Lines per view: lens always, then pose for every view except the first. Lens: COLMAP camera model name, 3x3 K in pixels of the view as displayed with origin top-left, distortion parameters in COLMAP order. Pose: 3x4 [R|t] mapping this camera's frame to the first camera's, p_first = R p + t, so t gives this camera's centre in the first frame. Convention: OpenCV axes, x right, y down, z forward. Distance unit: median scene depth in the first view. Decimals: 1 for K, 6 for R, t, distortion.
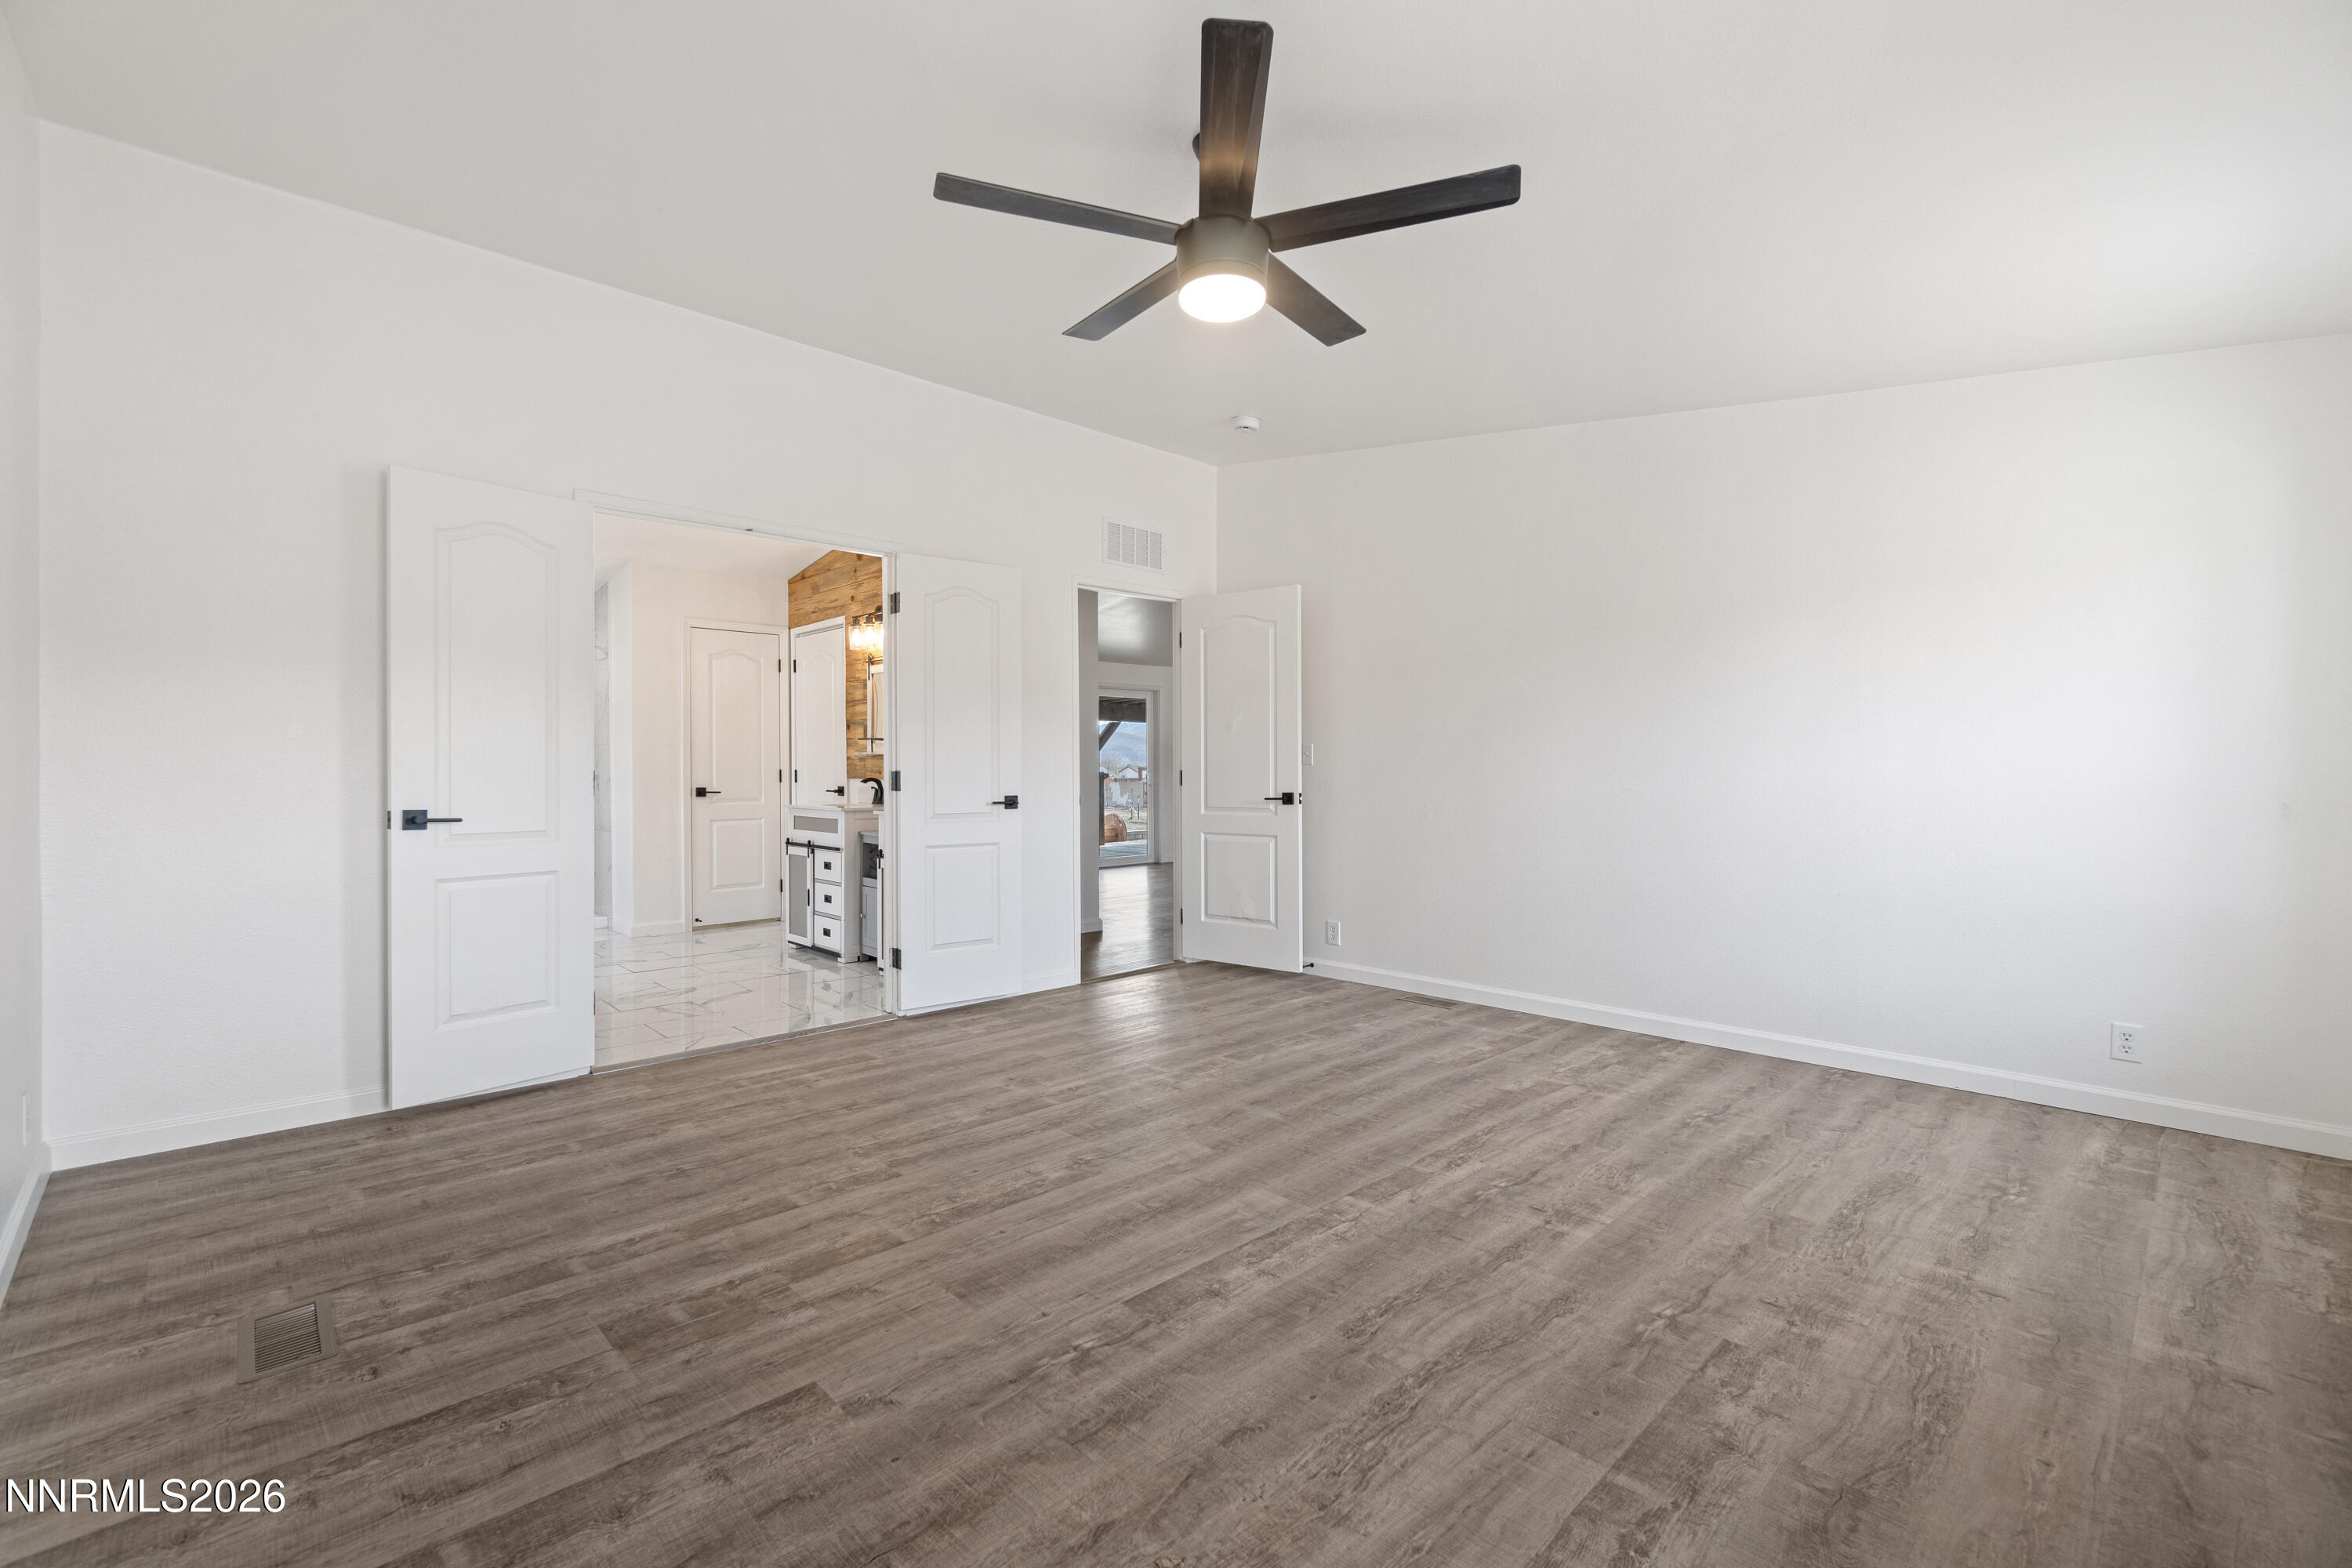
lens RADIAL K [[1020.0, 0, 1170.1], [0, 1020.0, 776.5], [0, 0, 1]] dist [-0.002882, 0.000768]
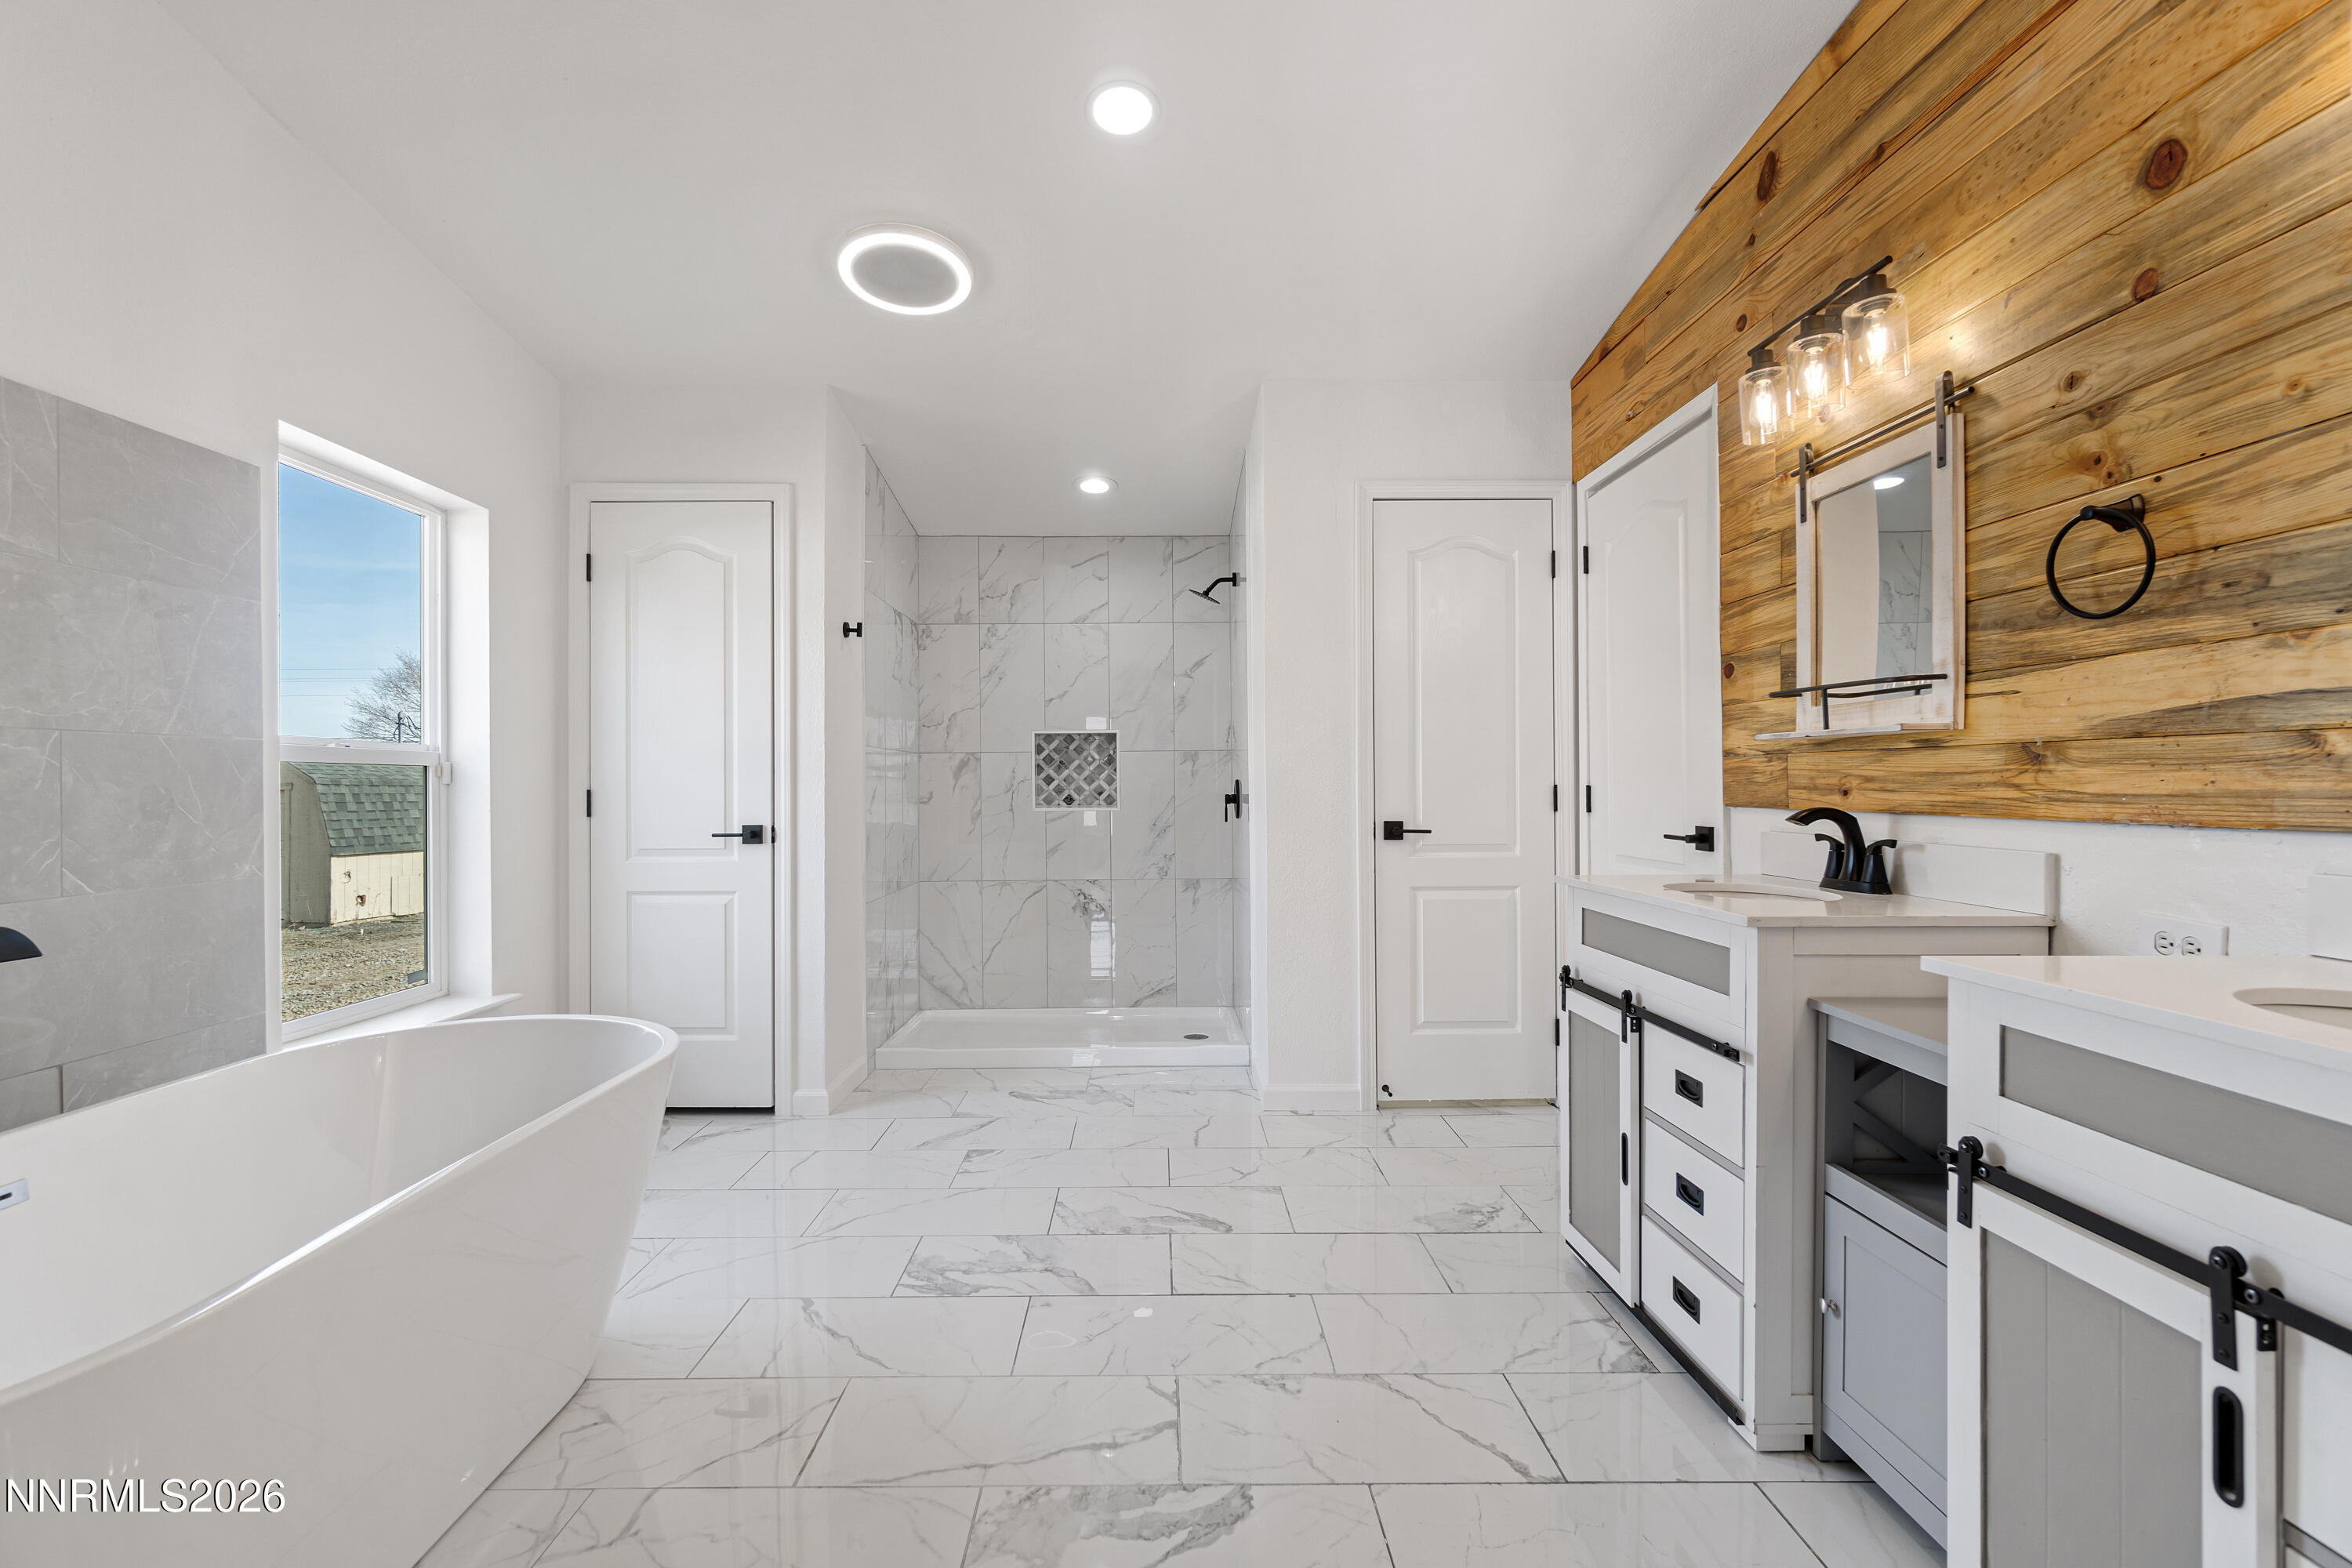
lens RADIAL K [[1020.0, 0, 1166.9], [0, 1020.0, 789.1], [0, 0, 1]] dist [-0.002882, 0.000768]
pose [[0.735493, -0.000047, -0.677533, -0.244271], [-0.002107, 0.999995, -0.002356, -0.004031], [0.677530, 0.003161, 0.735489, 0.666726]]
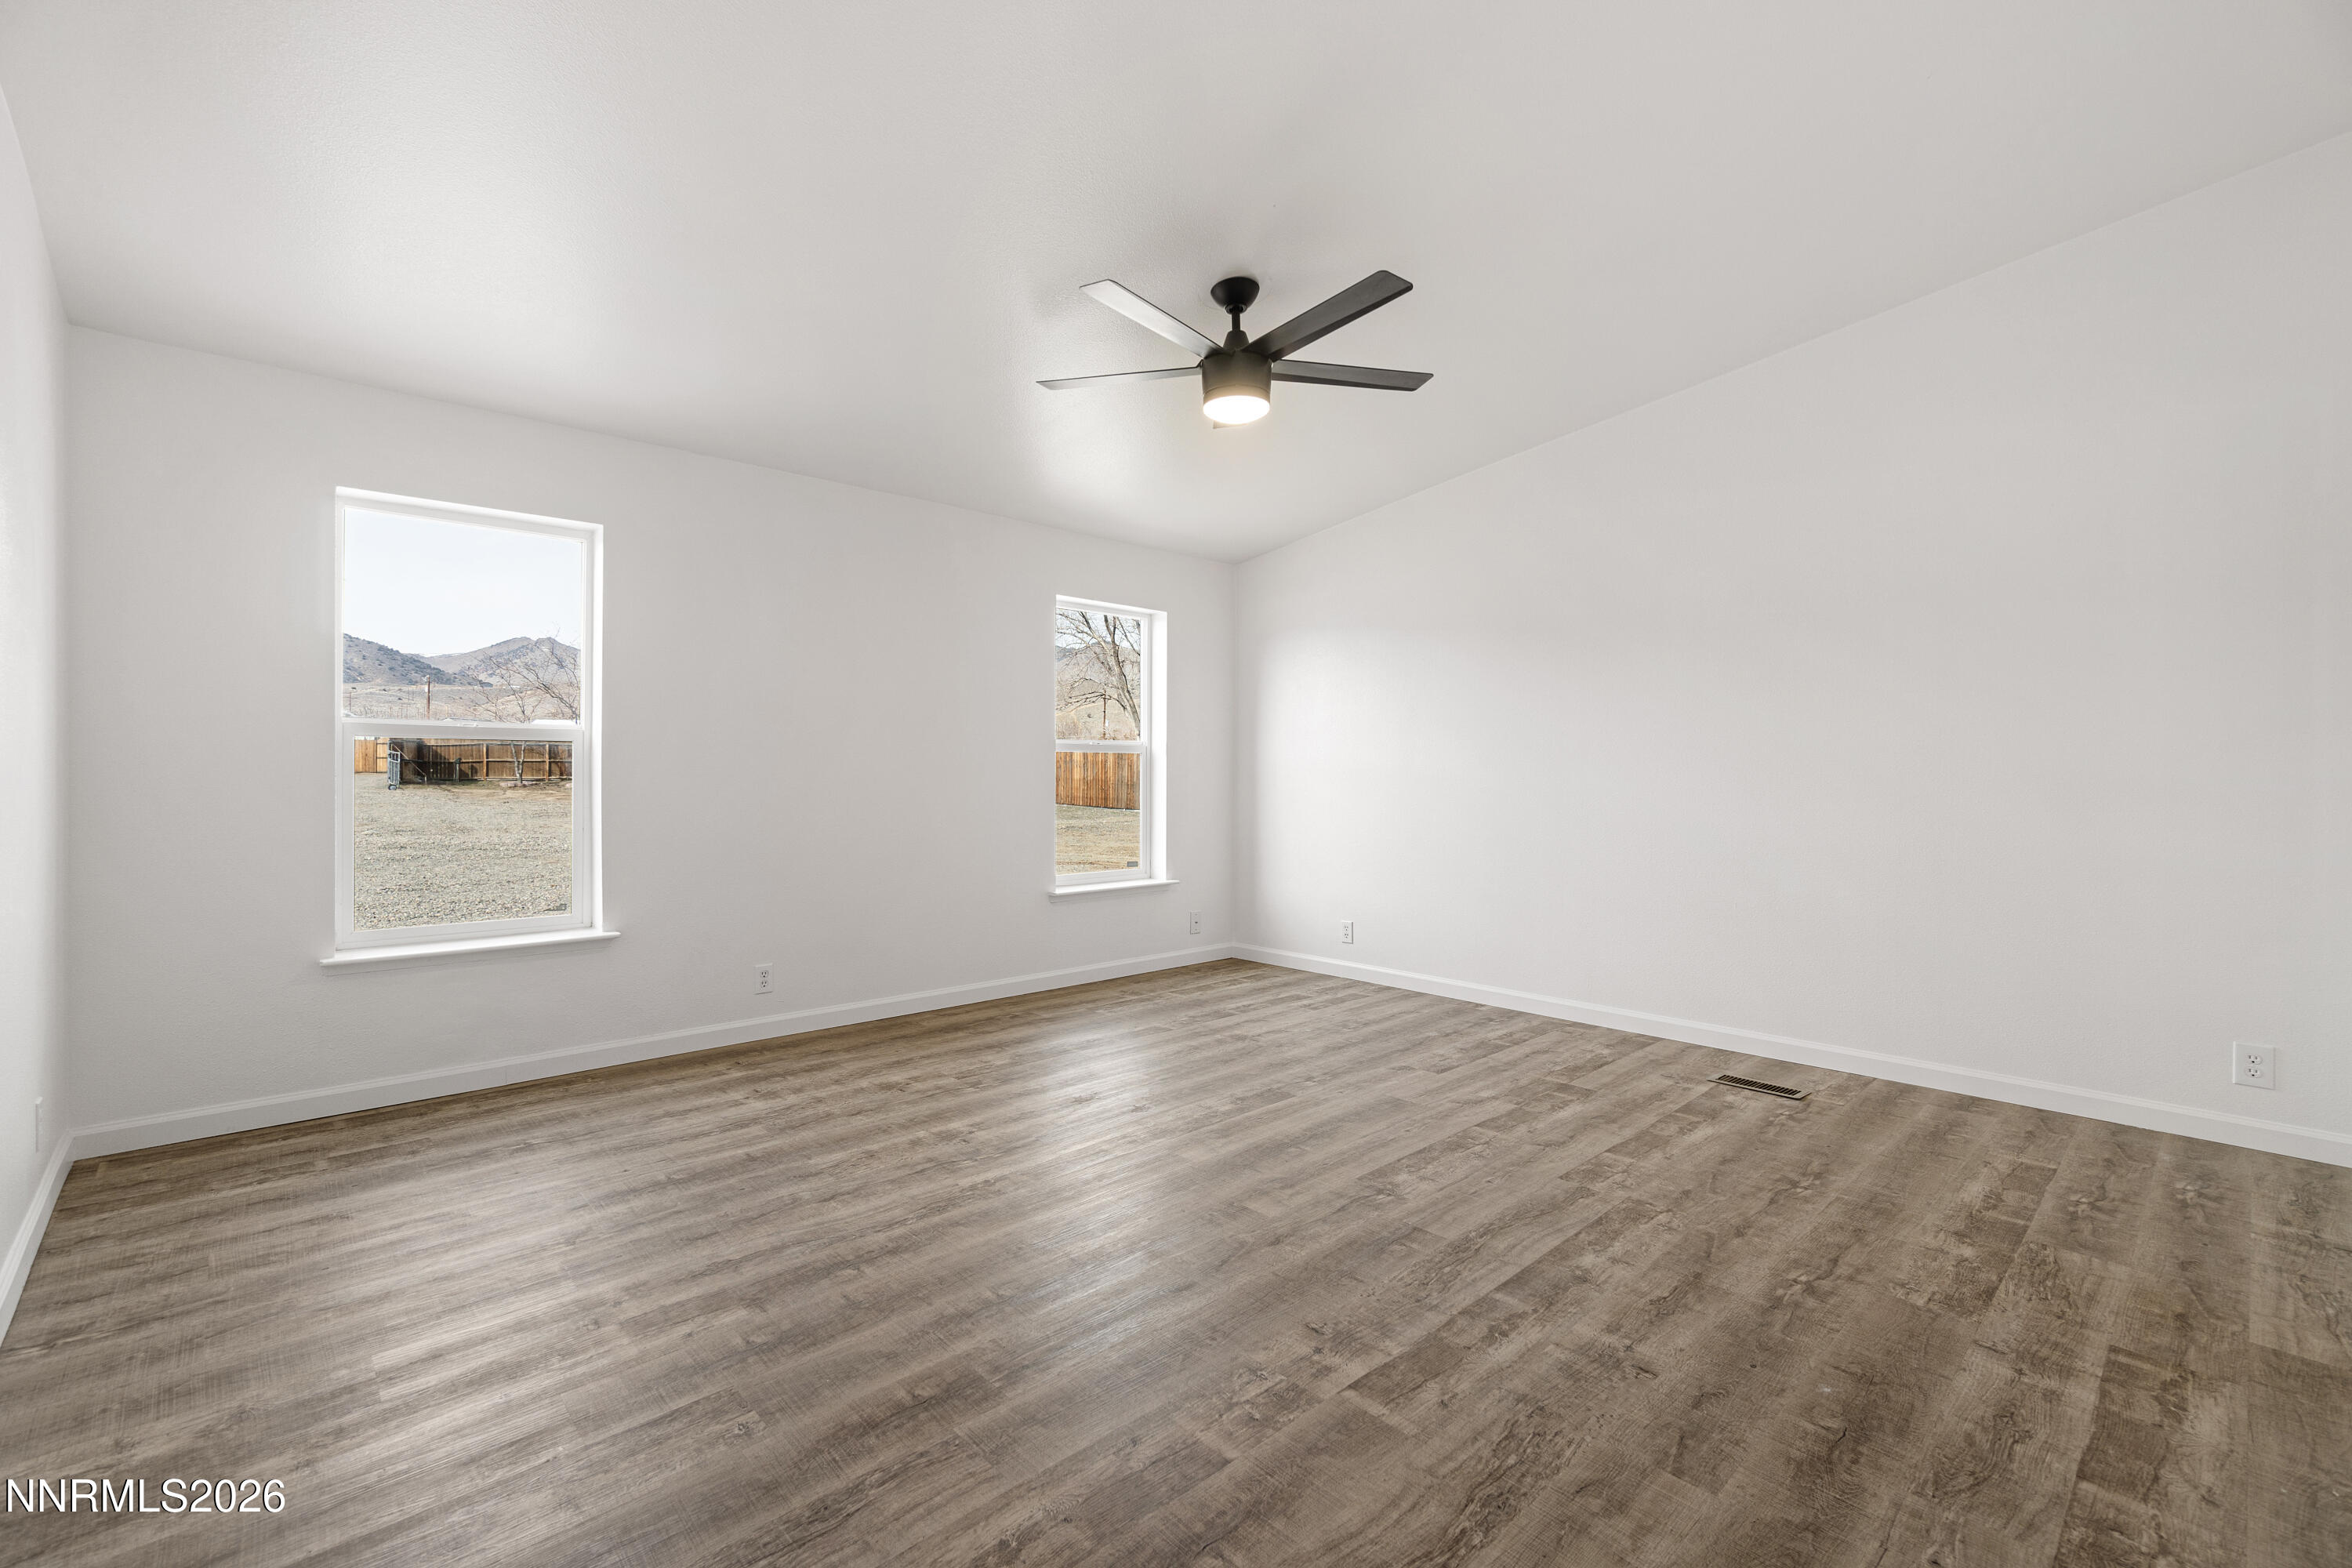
lens RADIAL K [[1020.0, 0, 1176.4], [0, 1020.0, 778.9], [0, 0, 1]] dist [-0.002882, 0.000768]
pose [[-0.999958, -0.003360, 0.008573, 0.075559], [-0.003222, 0.999866, 0.016053, -0.007849], [-0.008626, 0.016025, -0.999834, 1.498888]]
